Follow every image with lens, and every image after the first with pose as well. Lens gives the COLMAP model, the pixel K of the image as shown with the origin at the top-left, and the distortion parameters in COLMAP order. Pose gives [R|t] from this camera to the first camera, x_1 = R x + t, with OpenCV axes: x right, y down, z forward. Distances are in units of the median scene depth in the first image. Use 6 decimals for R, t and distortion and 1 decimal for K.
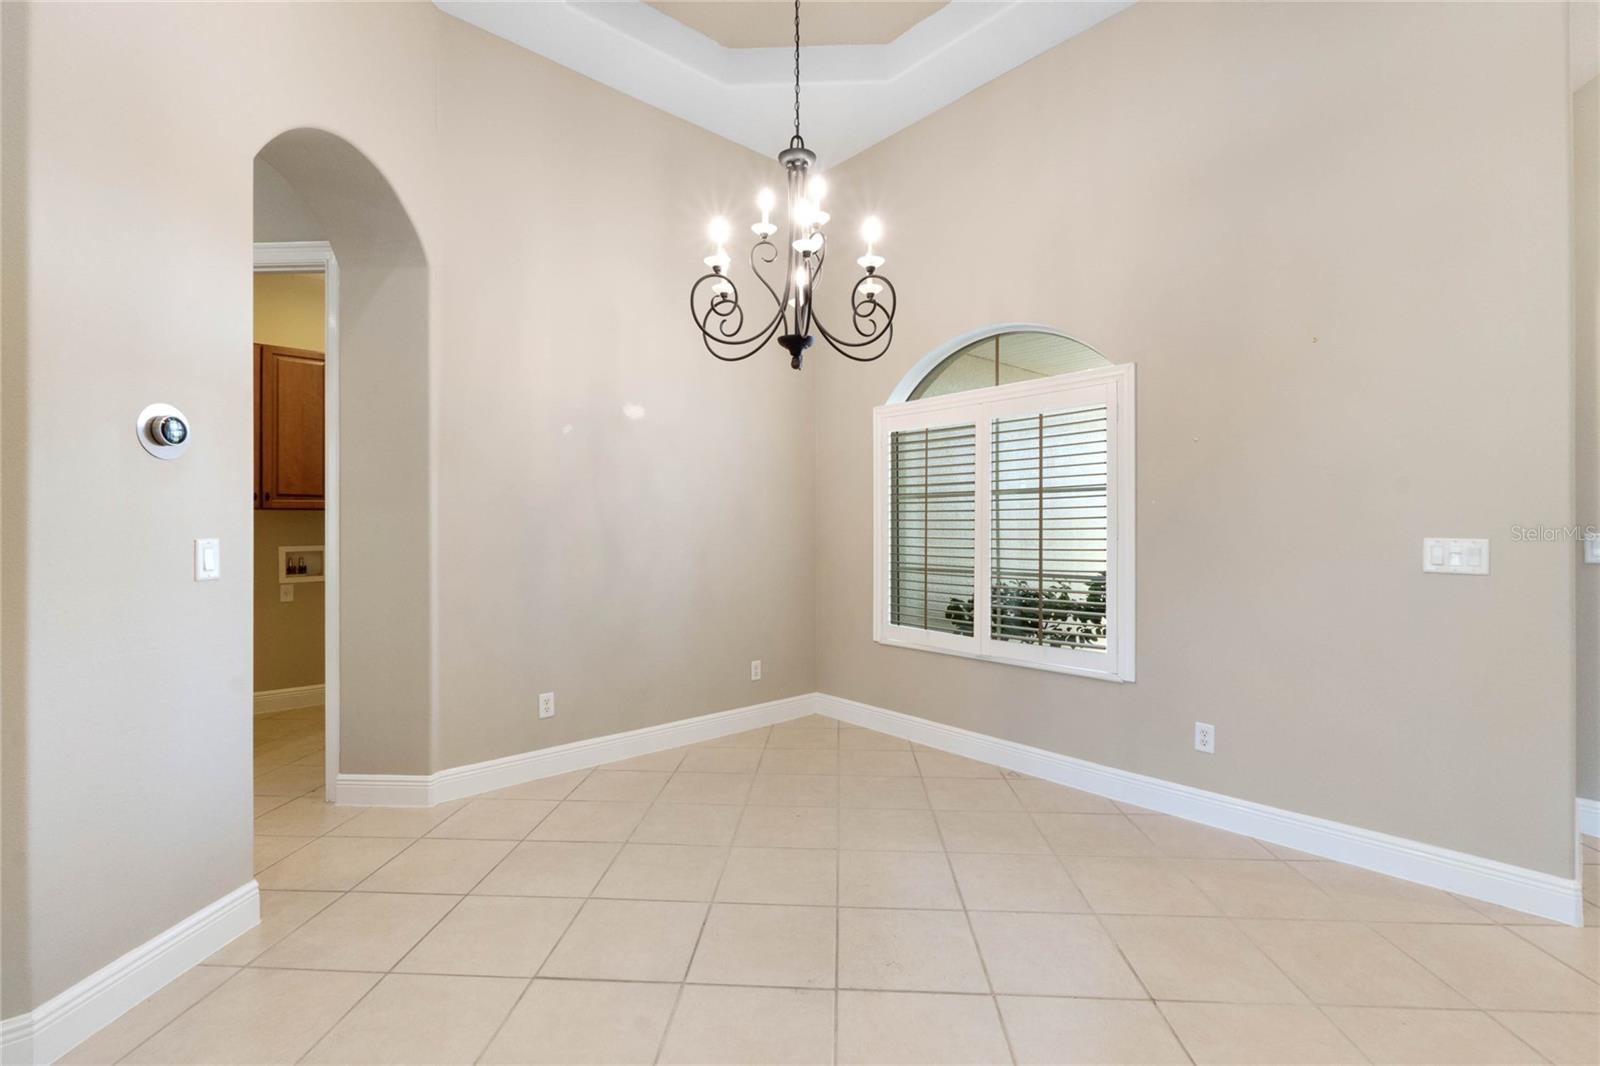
lens RADIAL K [[707.8, 0, 798.9], [0, 707.8, 534.3], [0, 0, 1]] dist [-0.002407, -0.000153]
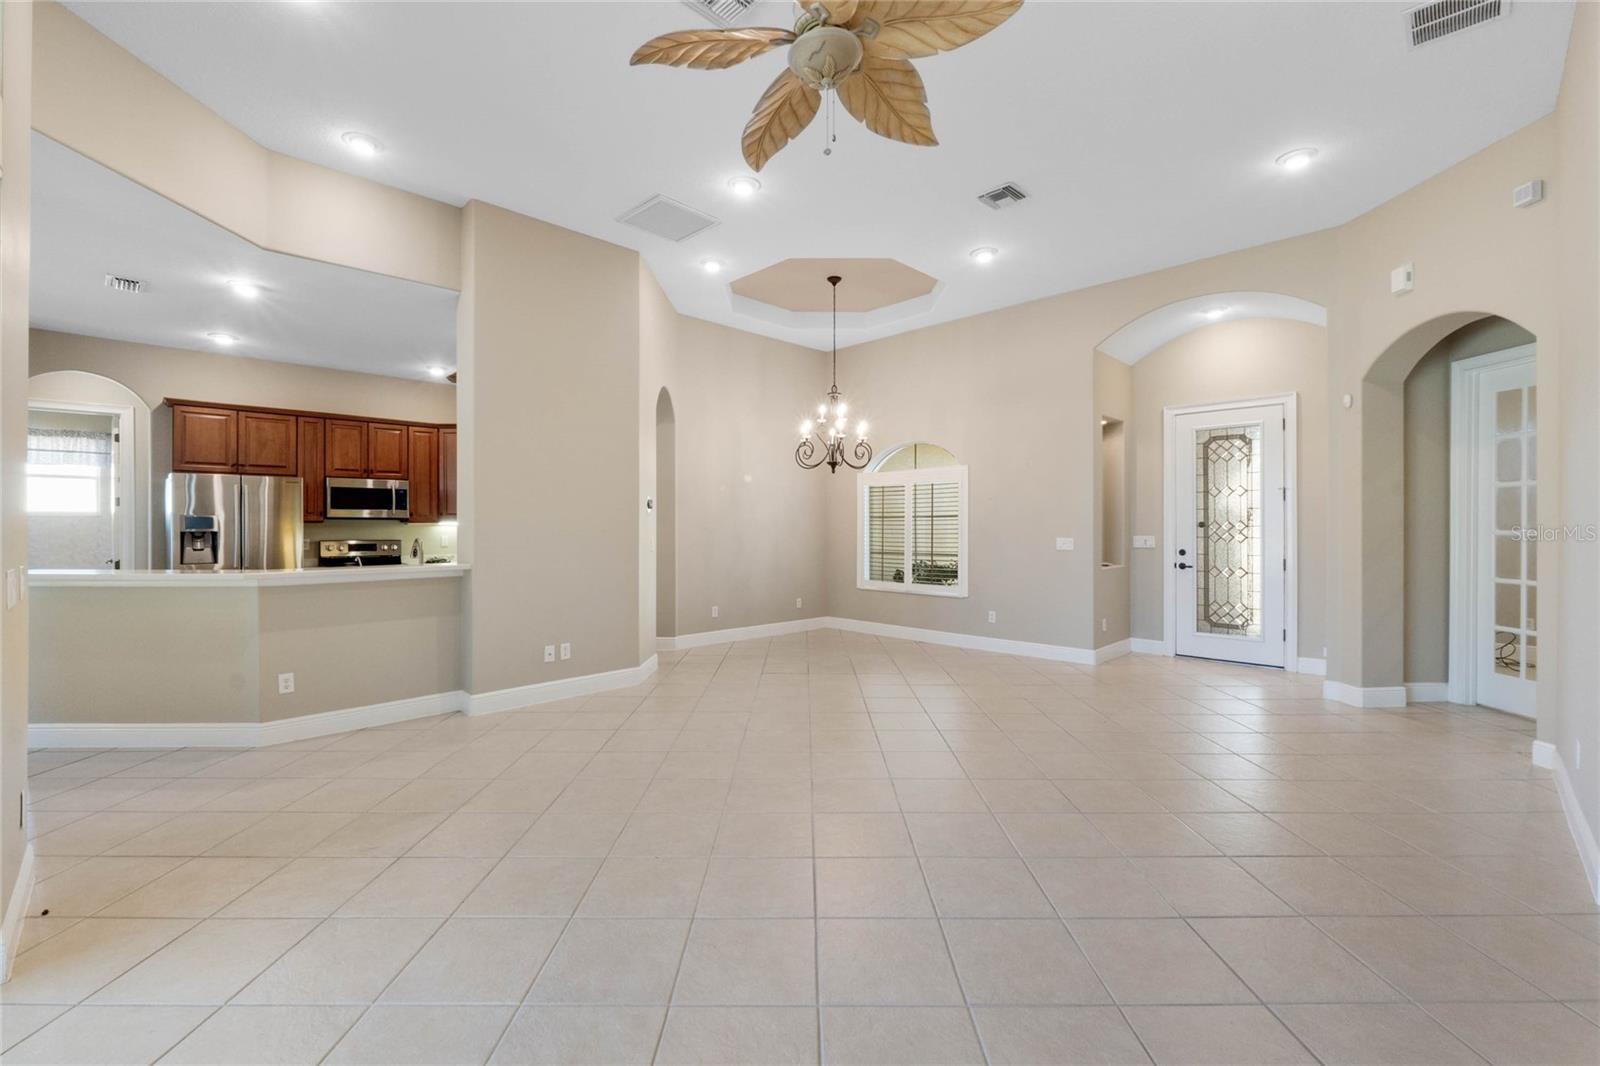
lens RADIAL K [[681.1, 0, 803.6], [0, 681.1, 519.2], [0, 0, 1]] dist [0.007395, -0.004629]
pose [[0.998198, 0.002592, 0.059958, -0.195174], [-0.001423, 0.999808, -0.019541, -0.010017], [-0.059997, 0.019420, 0.998010, -1.114410]]
